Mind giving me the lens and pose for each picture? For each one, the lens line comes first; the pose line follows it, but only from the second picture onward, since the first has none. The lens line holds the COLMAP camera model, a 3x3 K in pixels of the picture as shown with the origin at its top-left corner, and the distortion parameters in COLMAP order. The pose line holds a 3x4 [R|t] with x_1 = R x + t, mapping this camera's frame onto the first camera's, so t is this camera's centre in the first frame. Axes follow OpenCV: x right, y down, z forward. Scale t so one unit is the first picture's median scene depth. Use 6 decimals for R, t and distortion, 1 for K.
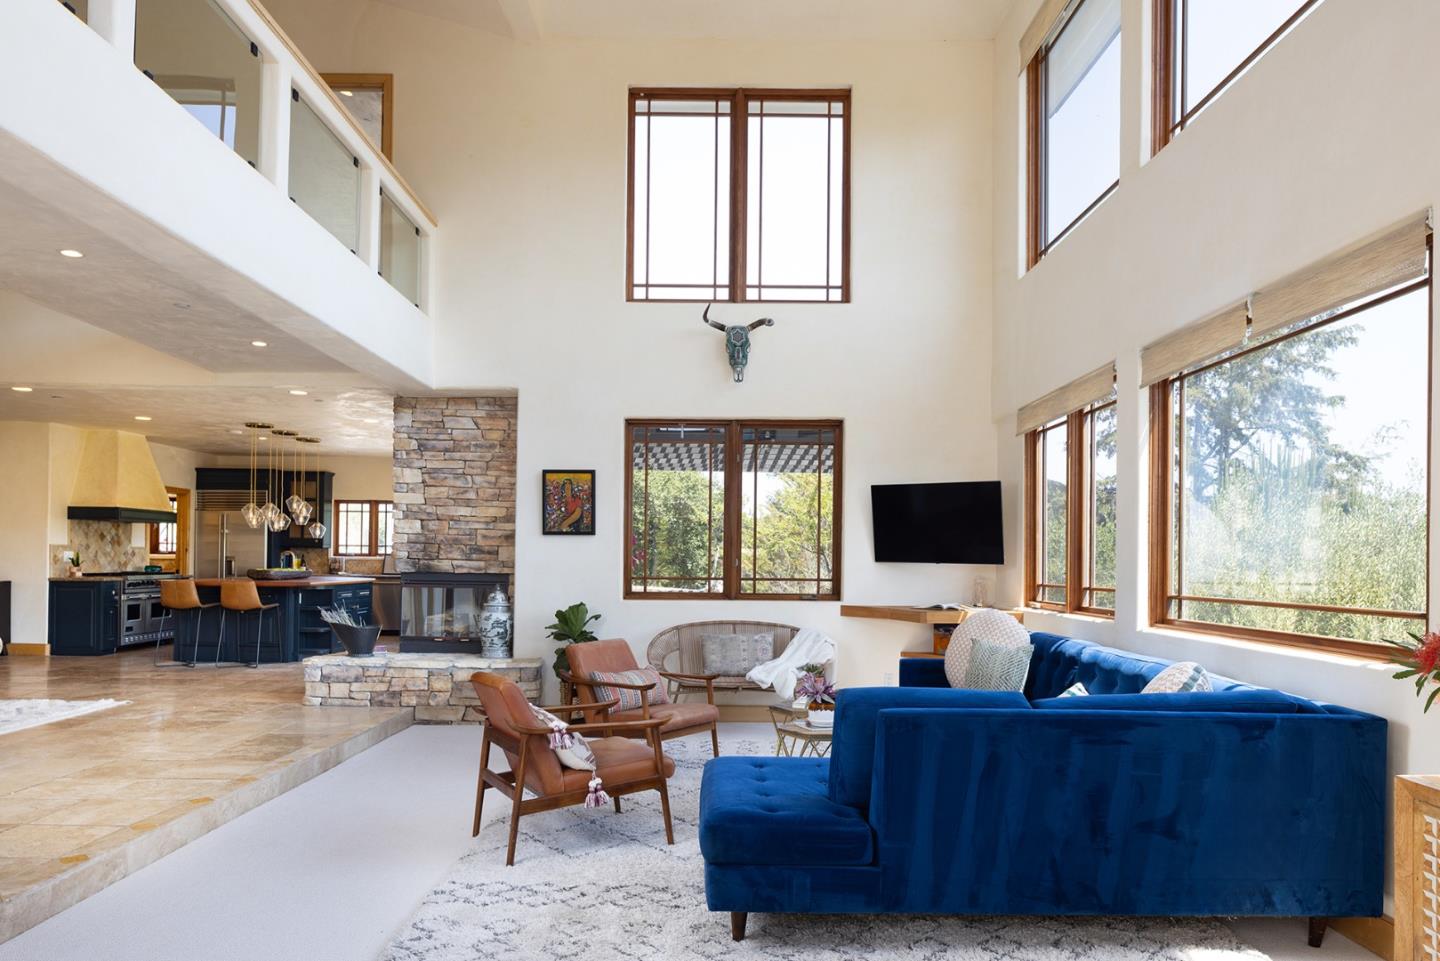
lens RADIAL K [[972.3, 0, 719.9], [0, 972.3, 562.0], [0, 0, 1]] dist [-0.015773, 0.003691]
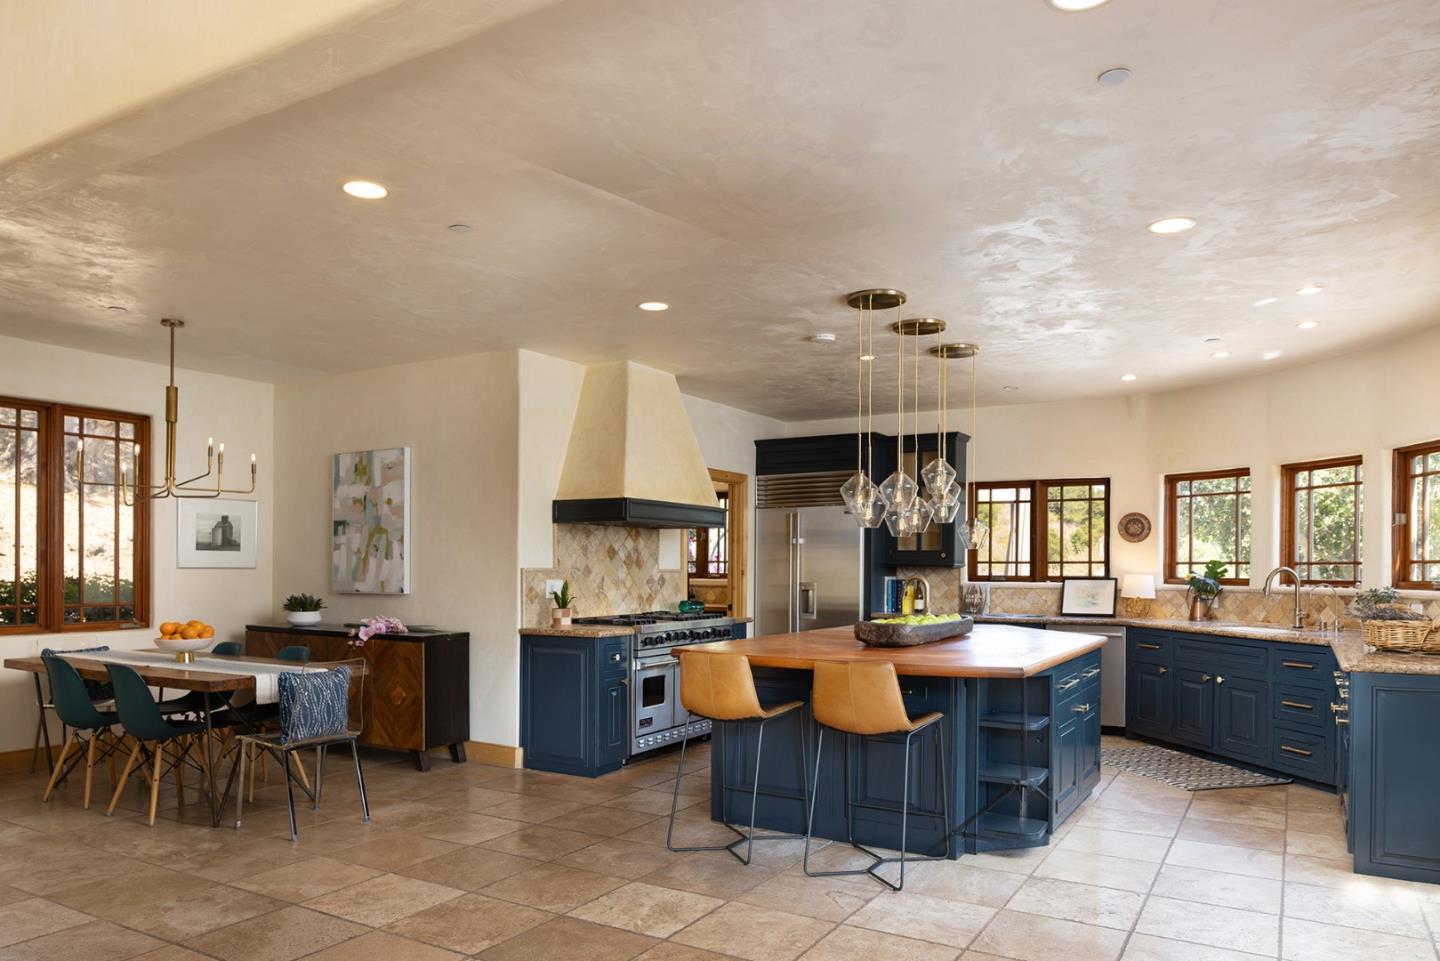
lens RADIAL K [[972.3, 0, 727.8], [0, 972.3, 550.1], [0, 0, 1]] dist [-0.015773, 0.003691]
pose [[0.863067, -0.017186, -0.504797, -0.280412], [0.005070, 0.999665, -0.025366, -0.012703], [0.505064, 0.019333, 0.862865, 0.524400]]
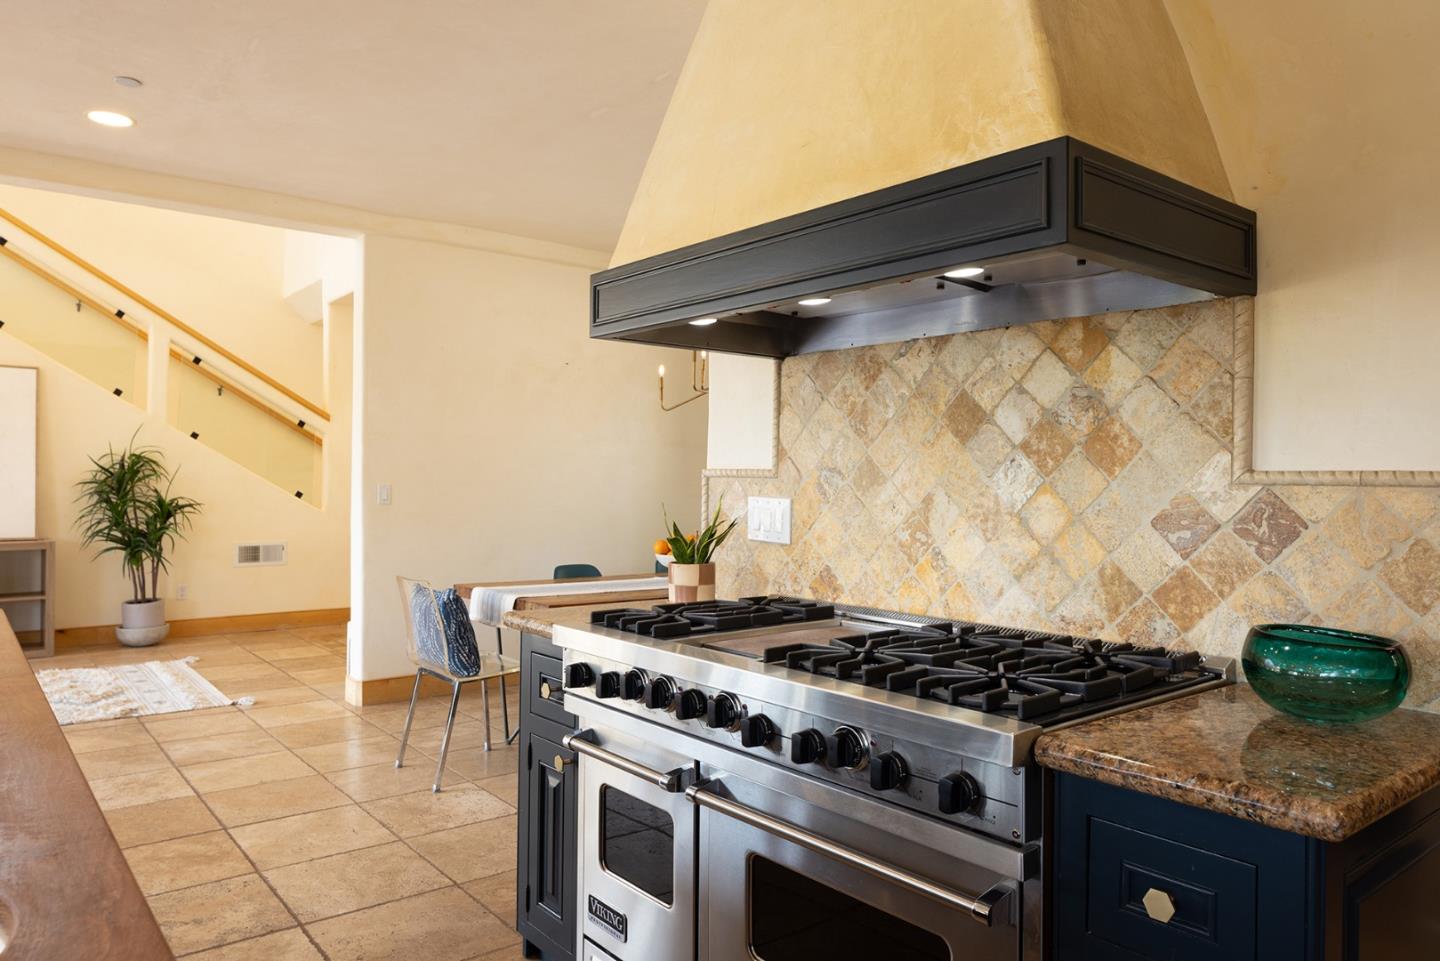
lens RADIAL K [[972.3, 0, 718.9], [0, 972.3, 480.0], [0, 0, 1]] dist [-0.015773, 0.003691]
pose [[-0.779760, -0.004808, -0.626060, -0.484263], [-0.008769, 0.999956, 0.003243, -0.014925], [0.626017, 0.008018, -0.779768, 1.096833]]
